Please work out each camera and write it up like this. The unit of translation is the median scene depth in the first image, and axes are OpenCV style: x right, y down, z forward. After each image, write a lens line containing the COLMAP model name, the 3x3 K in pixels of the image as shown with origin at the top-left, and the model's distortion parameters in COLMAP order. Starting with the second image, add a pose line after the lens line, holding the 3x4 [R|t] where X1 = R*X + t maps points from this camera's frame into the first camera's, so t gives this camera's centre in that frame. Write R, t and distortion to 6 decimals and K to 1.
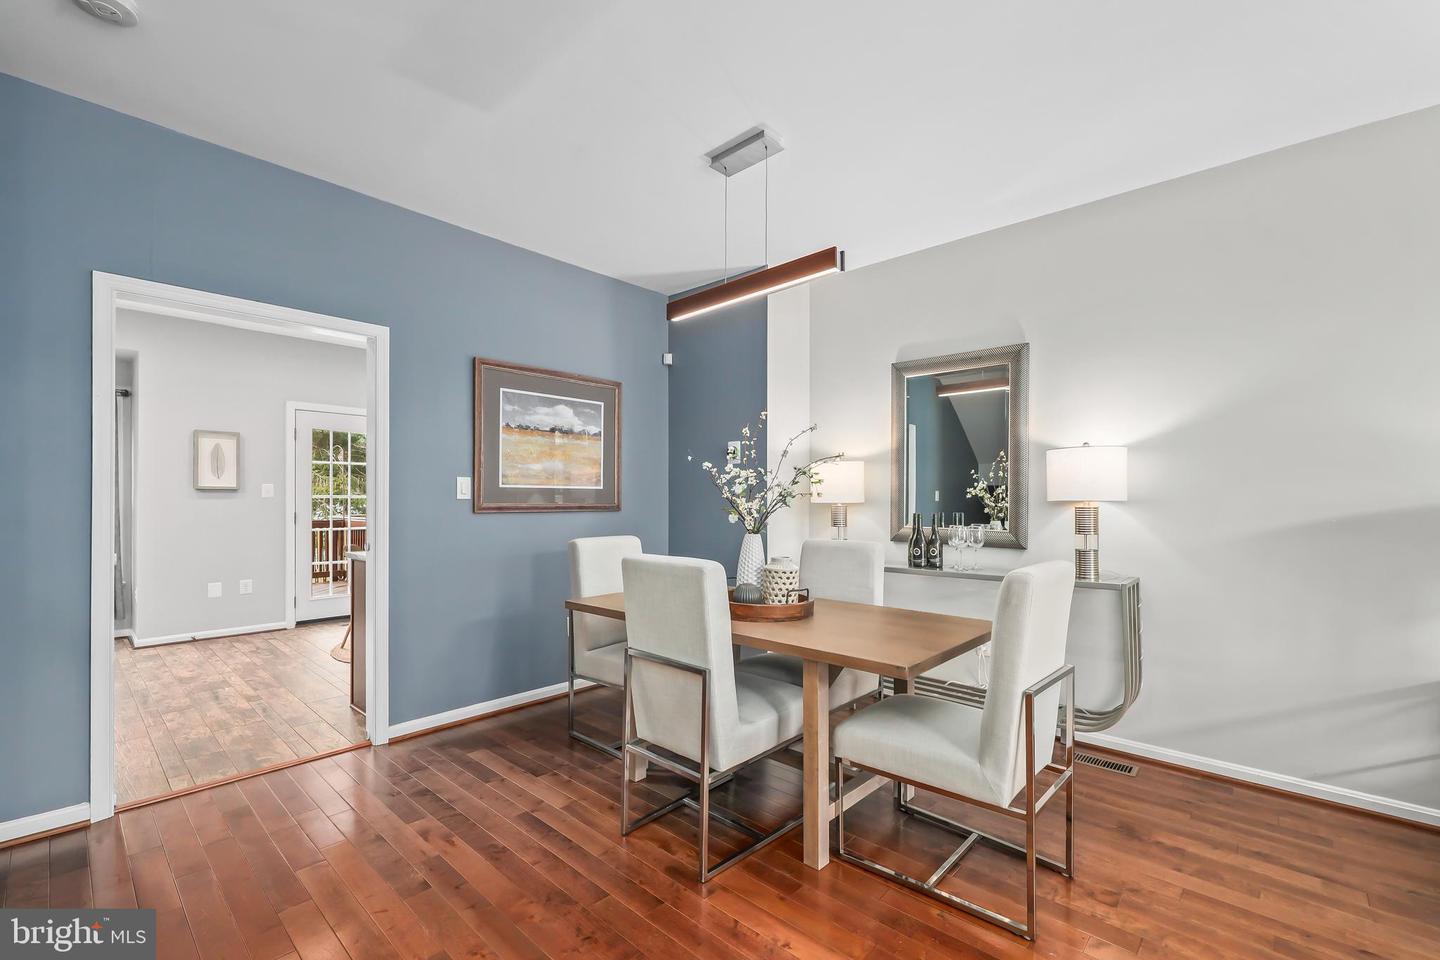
lens RADIAL K [[615.3, 0, 729.5], [0, 615.3, 499.1], [0, 0, 1]] dist [0.002365, -0.000086]
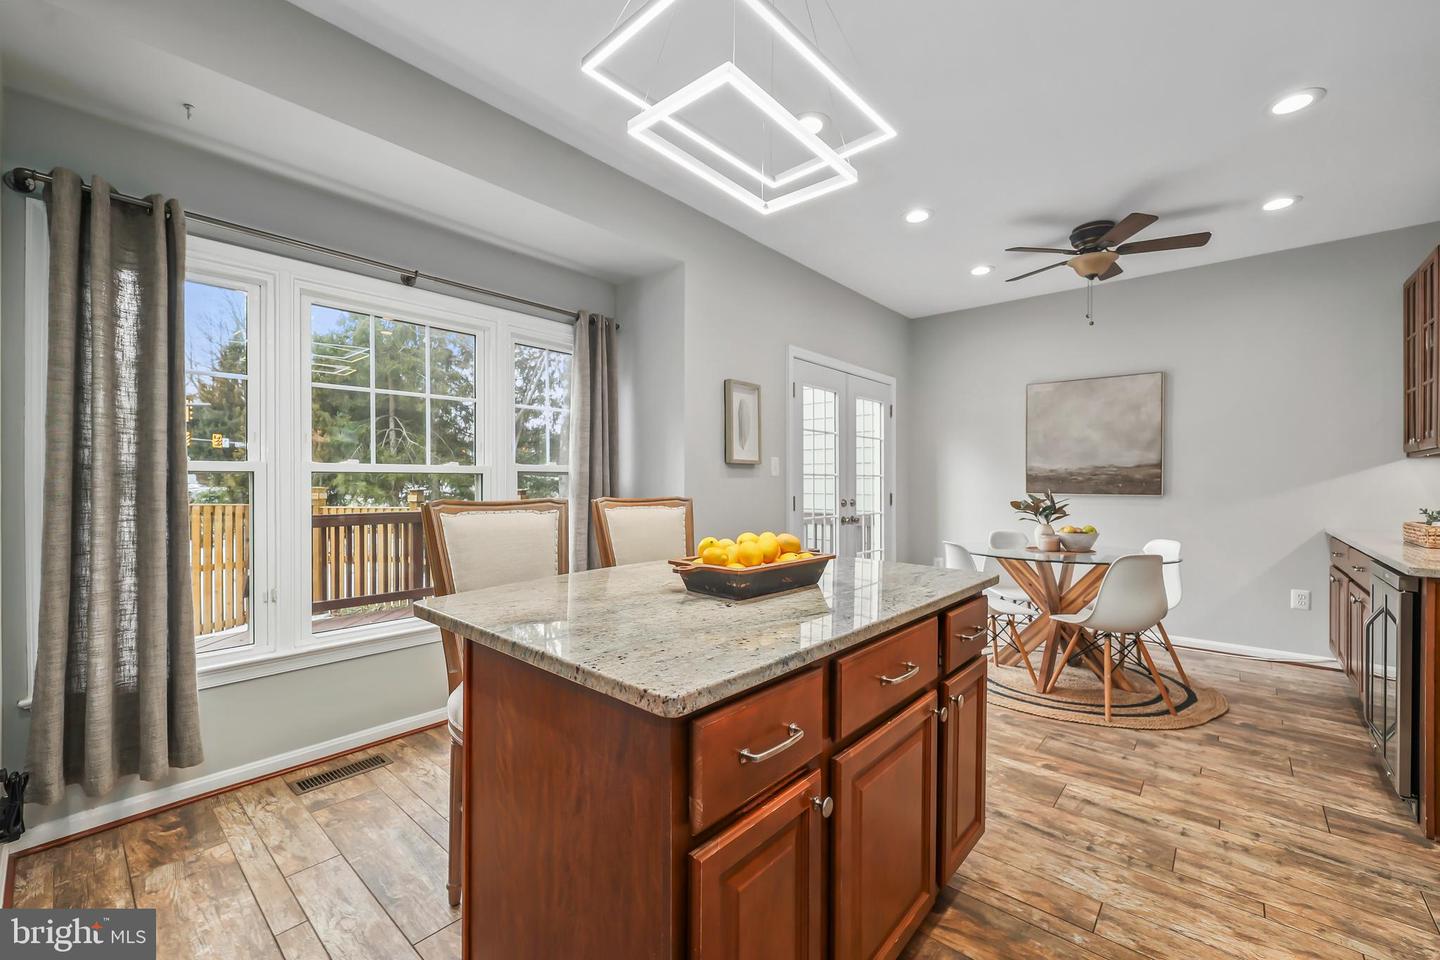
lens RADIAL K [[587.5, 0, 718.7], [0, 587.5, 484.9], [0, 0, 1]] dist [0.001640, 0.000722]
pose [[0.999858, -0.002597, 0.016632, -0.865703], [0.002521, 0.999987, 0.004539, 0.004853], [-0.016644, -0.004497, 0.999851, 0.320603]]
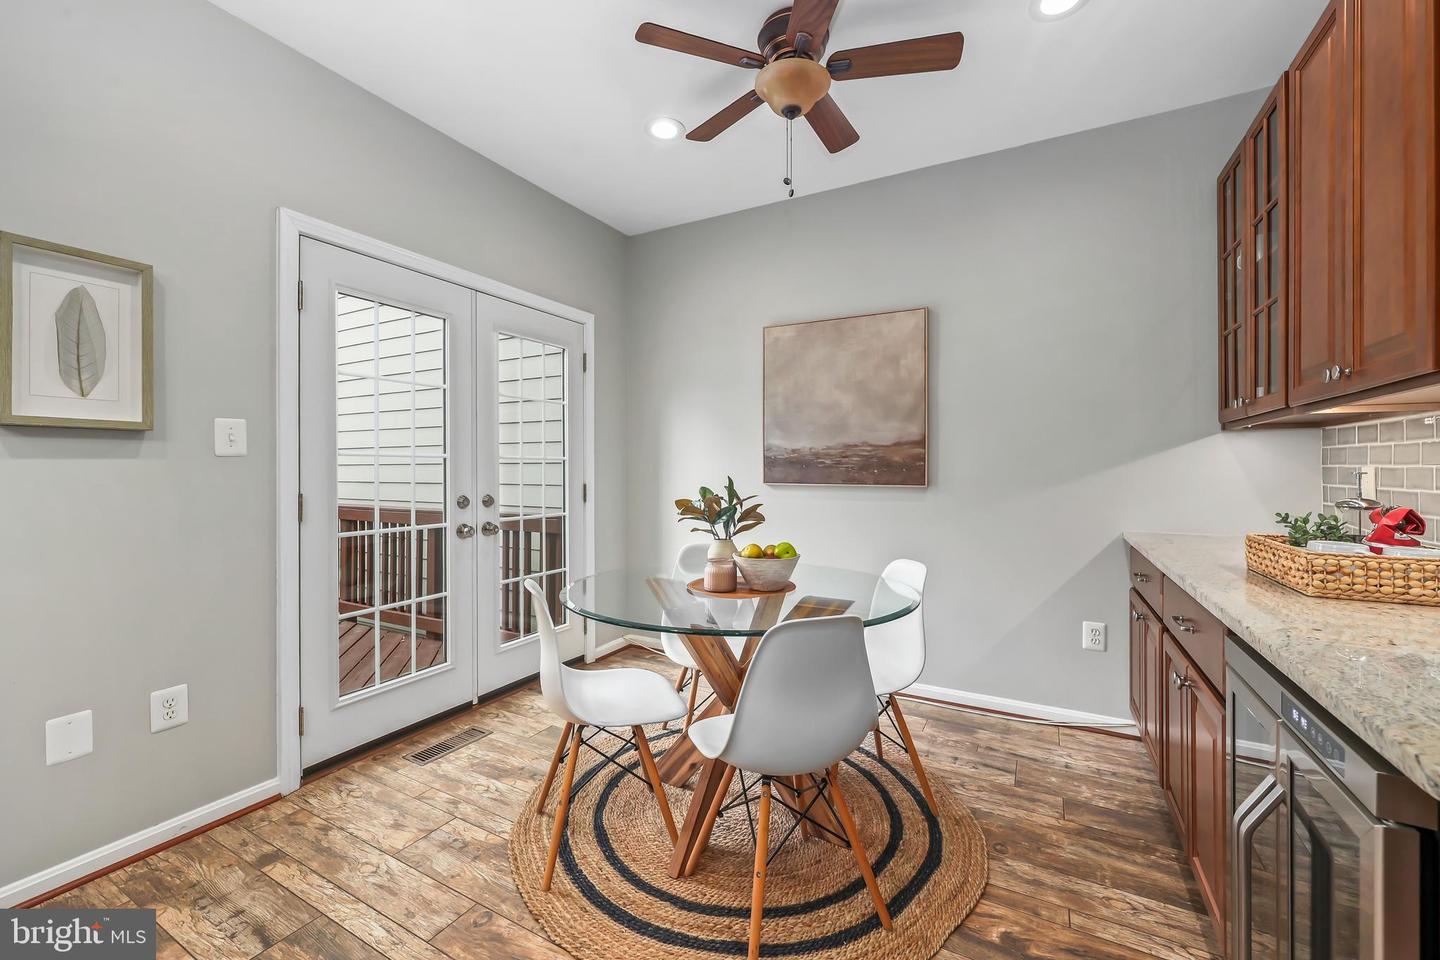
lens RADIAL K [[587.5, 0, 723.8], [0, 587.5, 467.3], [0, 0, 1]] dist [0.001640, 0.000722]
pose [[0.971889, -0.003976, 0.235405, -0.569544], [0.004474, 0.999989, -0.001581, 0.006784], [-0.235396, 0.002590, 0.971896, 0.612465]]
